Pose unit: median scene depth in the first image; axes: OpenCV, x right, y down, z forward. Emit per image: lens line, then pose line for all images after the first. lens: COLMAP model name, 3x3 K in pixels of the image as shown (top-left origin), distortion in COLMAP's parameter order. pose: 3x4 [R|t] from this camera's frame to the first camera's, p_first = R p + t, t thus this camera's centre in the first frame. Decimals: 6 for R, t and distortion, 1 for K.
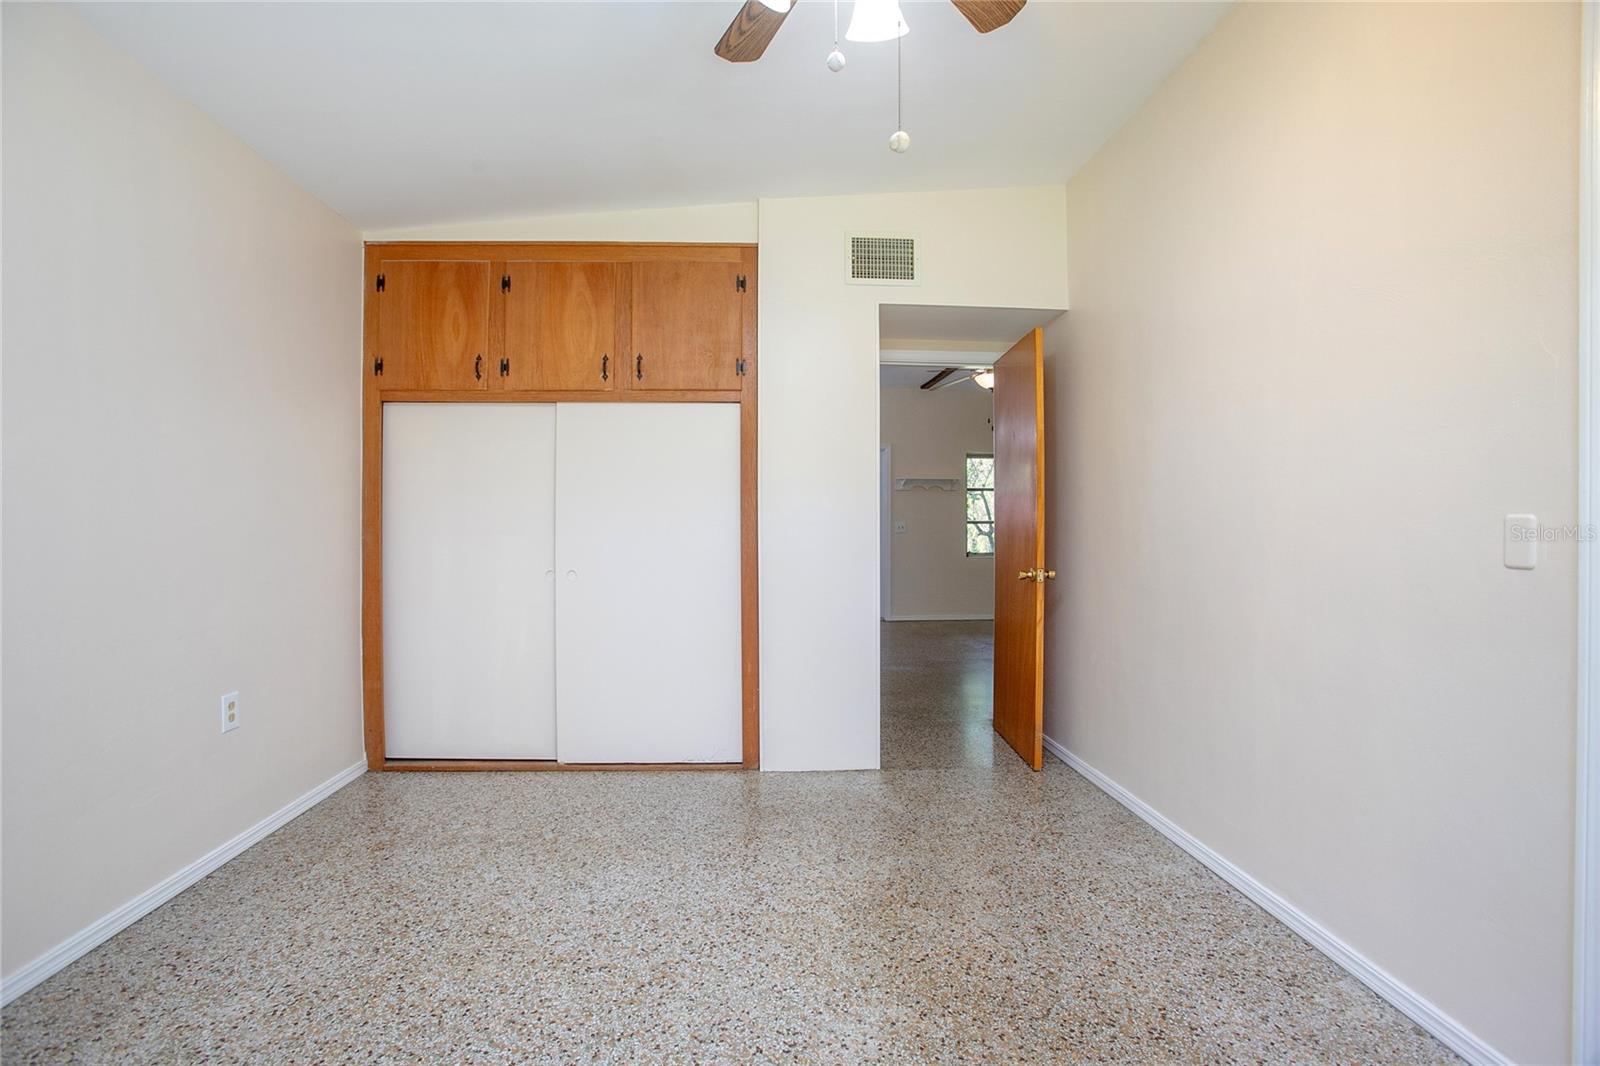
lens RADIAL K [[727.4, 0, 773.6], [0, 727.4, 523.8], [0, 0, 1]] dist [-0.060489, 0.020849]
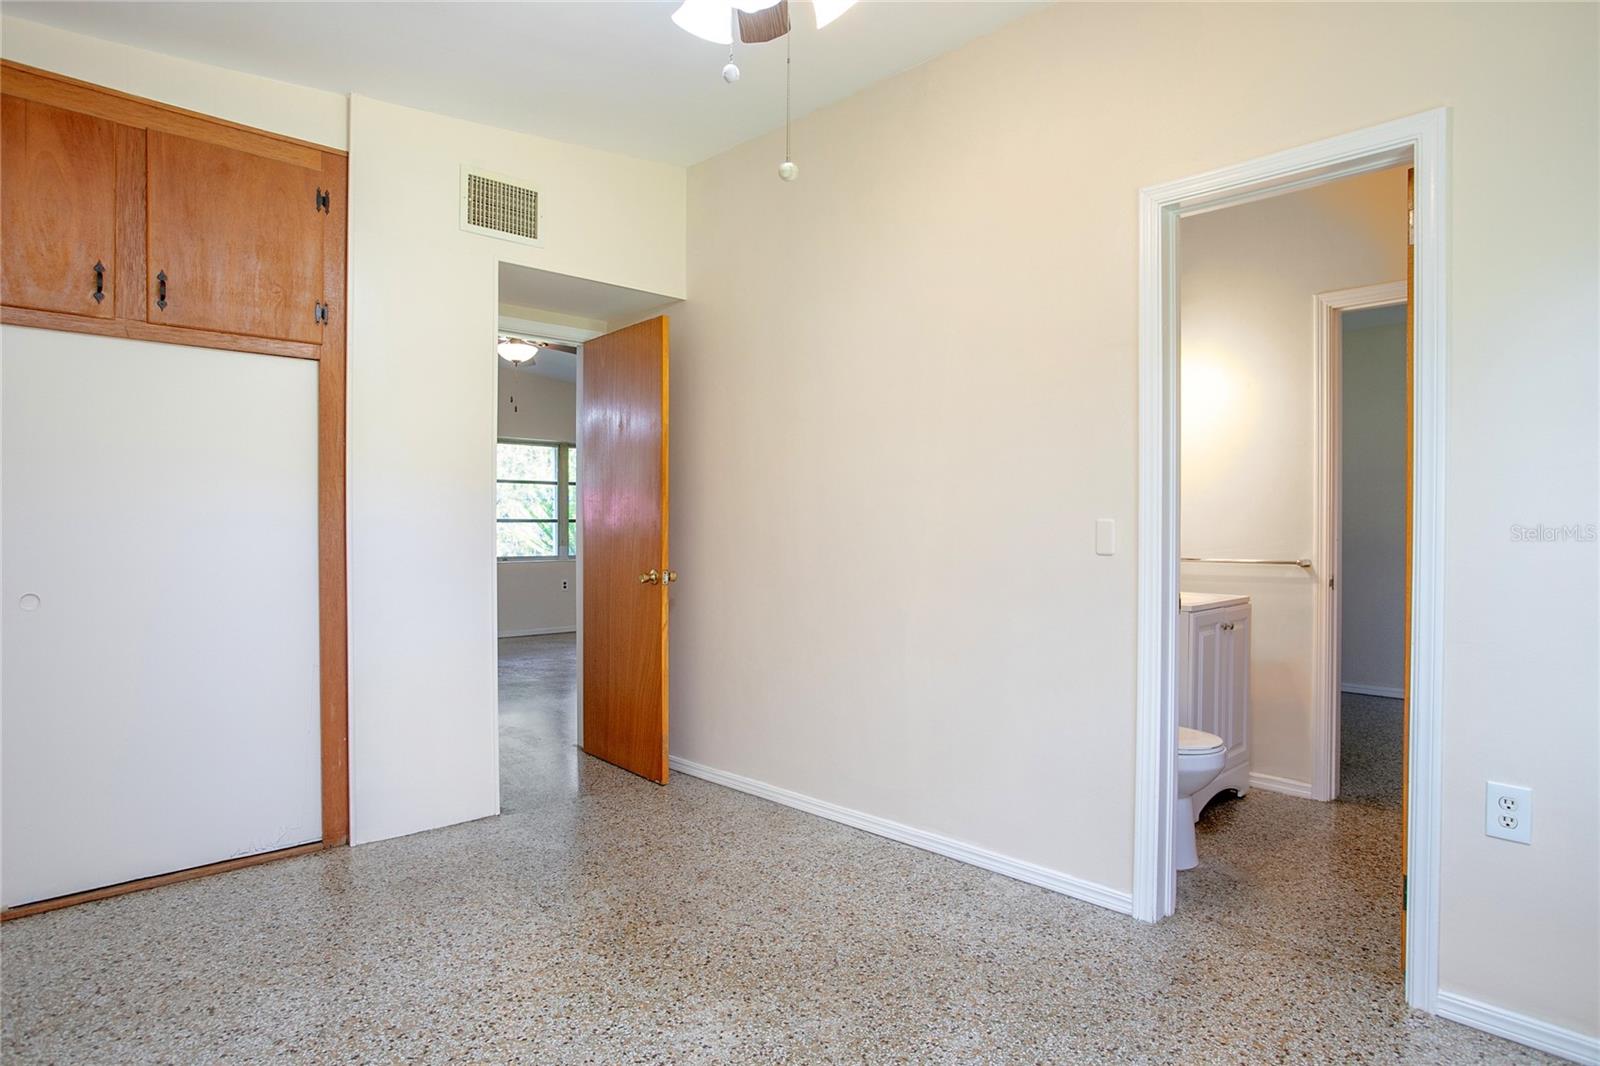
lens RADIAL K [[934.4, 0, 761.5], [0, 934.4, 522.2], [0, 0, 1]] dist [-0.062632, 0.042697]
pose [[0.766508, 0.004606, 0.642218, -0.313333], [-0.005018, 0.999987, -0.001183, -0.000930], [-0.642215, -0.002316, 0.766521, -0.020858]]
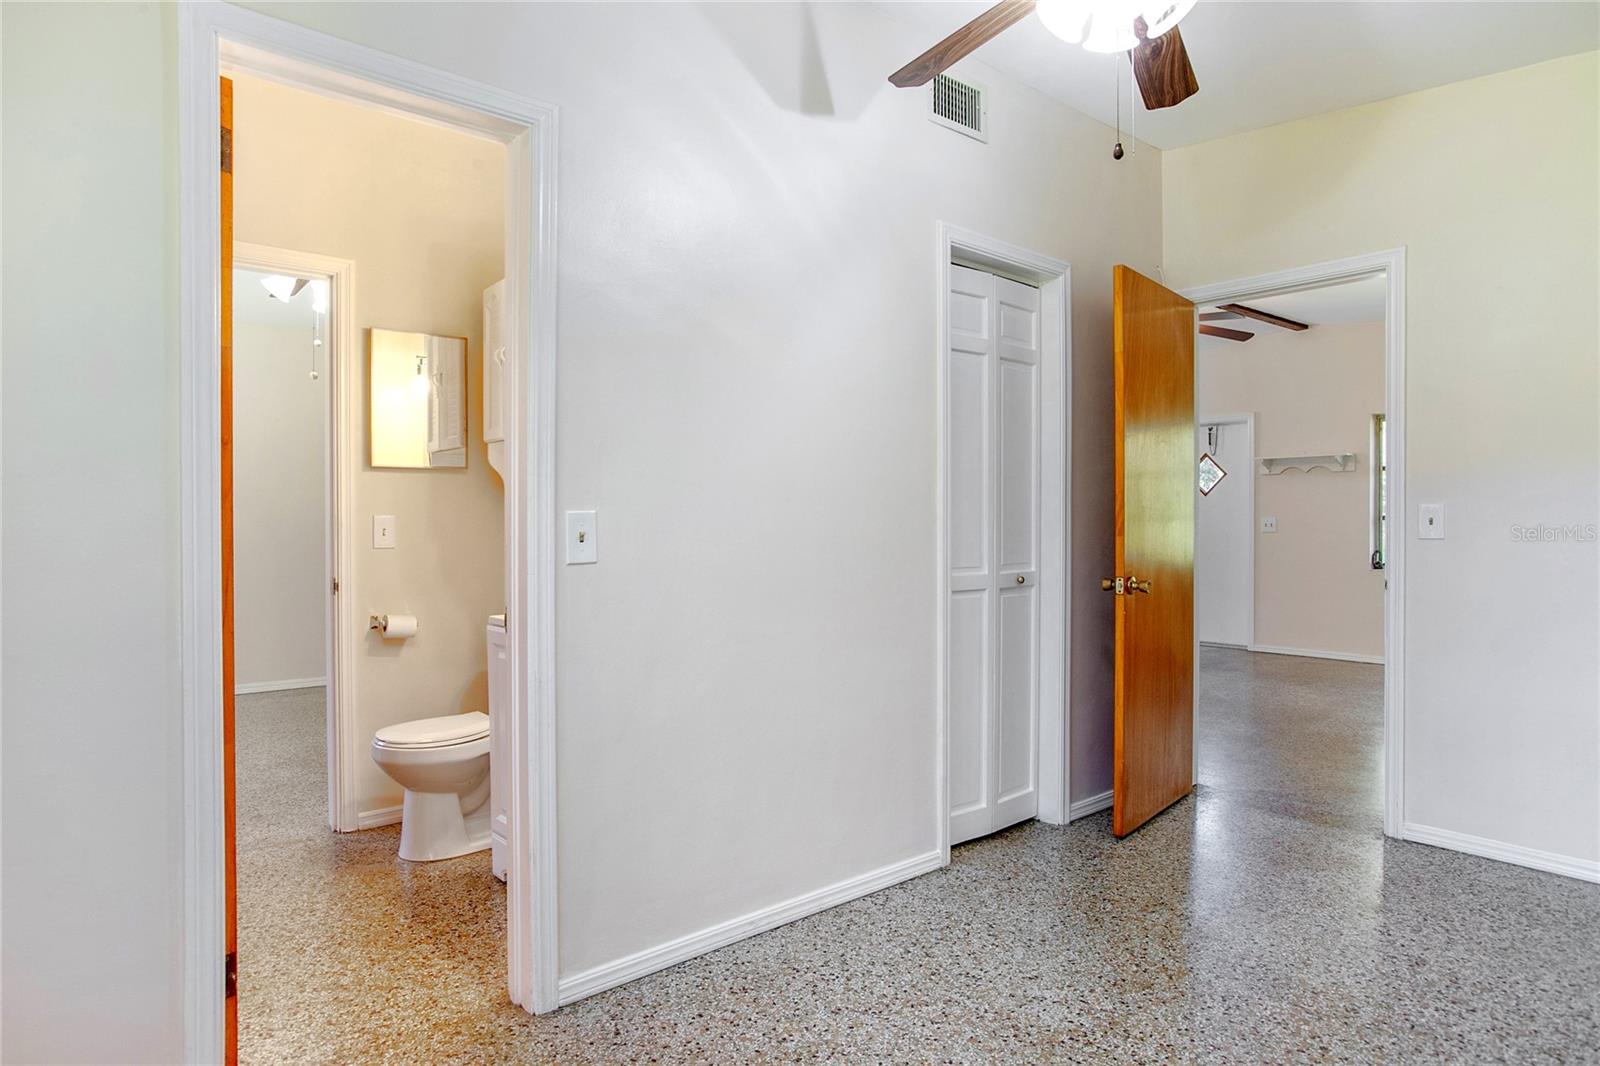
lens RADIAL K [[934.4, 0, 791.2], [0, 934.4, 531.6], [0, 0, 1]] dist [-0.062632, 0.042697]
pose [[0.604311, 0.010464, -0.796680, 1.793130], [0.001382, 0.999898, 0.014181, -0.003673], [0.796748, -0.009671, 0.604235, 0.177726]]
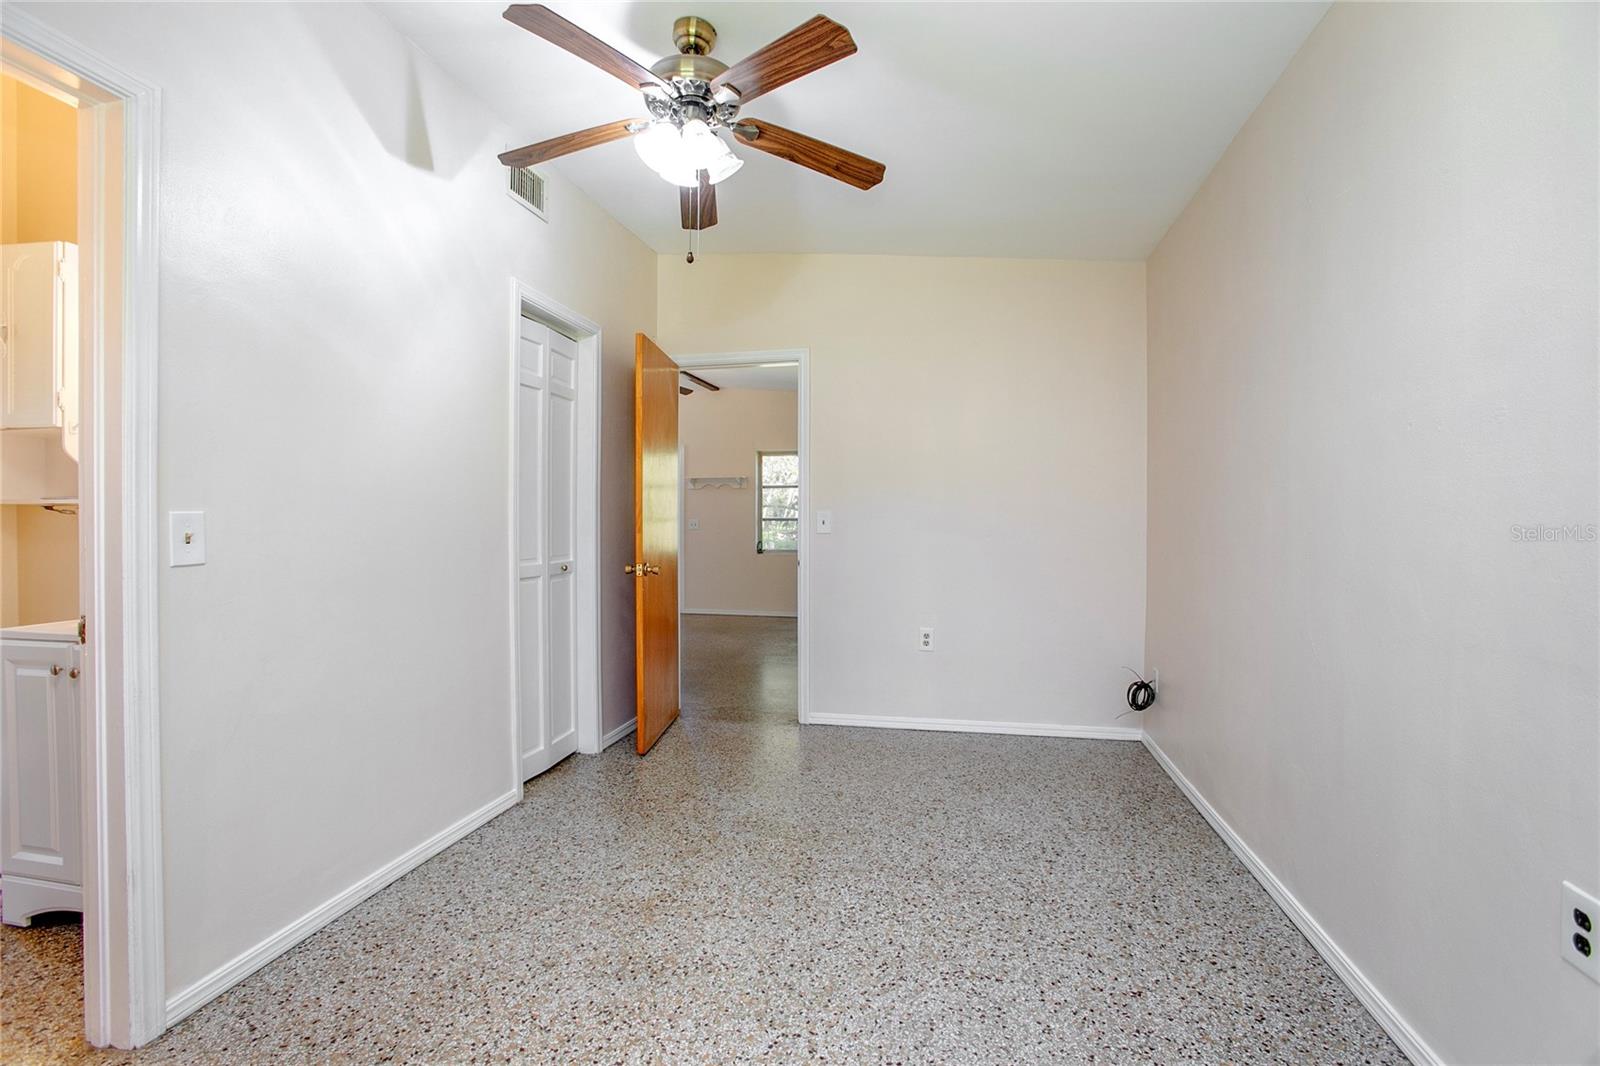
lens RADIAL K [[727.4, 0, 786.7], [0, 727.4, 529.0], [0, 0, 1]] dist [-0.060489, 0.020849]
pose [[0.961364, 0.005363, -0.275226, 1.703185], [-0.001814, 0.999912, 0.013149, -0.004370], [0.275273, -0.012142, 0.961289, 0.096207]]
